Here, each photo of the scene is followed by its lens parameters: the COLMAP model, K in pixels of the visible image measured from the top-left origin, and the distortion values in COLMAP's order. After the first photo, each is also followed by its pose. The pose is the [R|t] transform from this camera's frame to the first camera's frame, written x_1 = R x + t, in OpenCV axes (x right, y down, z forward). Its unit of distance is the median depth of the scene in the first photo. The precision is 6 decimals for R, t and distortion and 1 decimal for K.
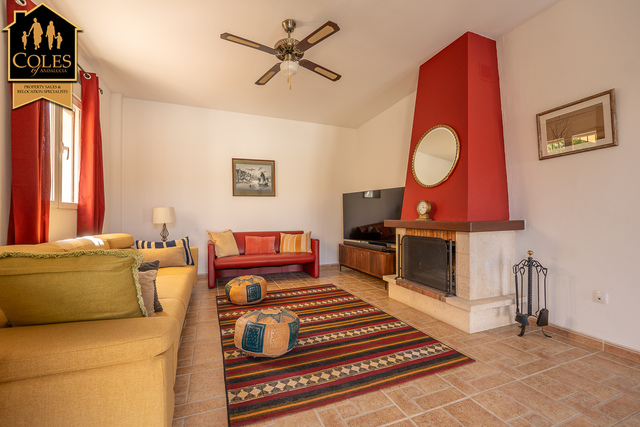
lens RADIAL K [[274.5, 0, 320.0], [0, 274.5, 213.5], [0, 0, 1]] dist [-0.002107, -0.000393]
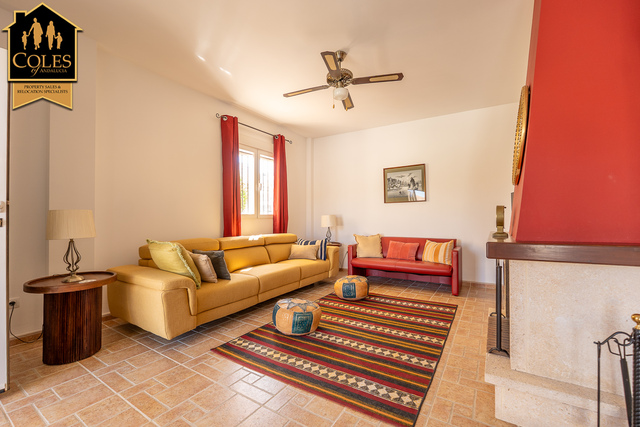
lens RADIAL K [[275.6, 0, 320.0], [0, 275.6, 213.5], [0, 0, 1]] dist [-0.000552, -0.000104]
pose [[0.587182, -0.011483, -0.809373, 0.631618], [0.010458, 0.999924, -0.006600, -0.027525], [0.809387, -0.004589, 0.587257, 0.227282]]
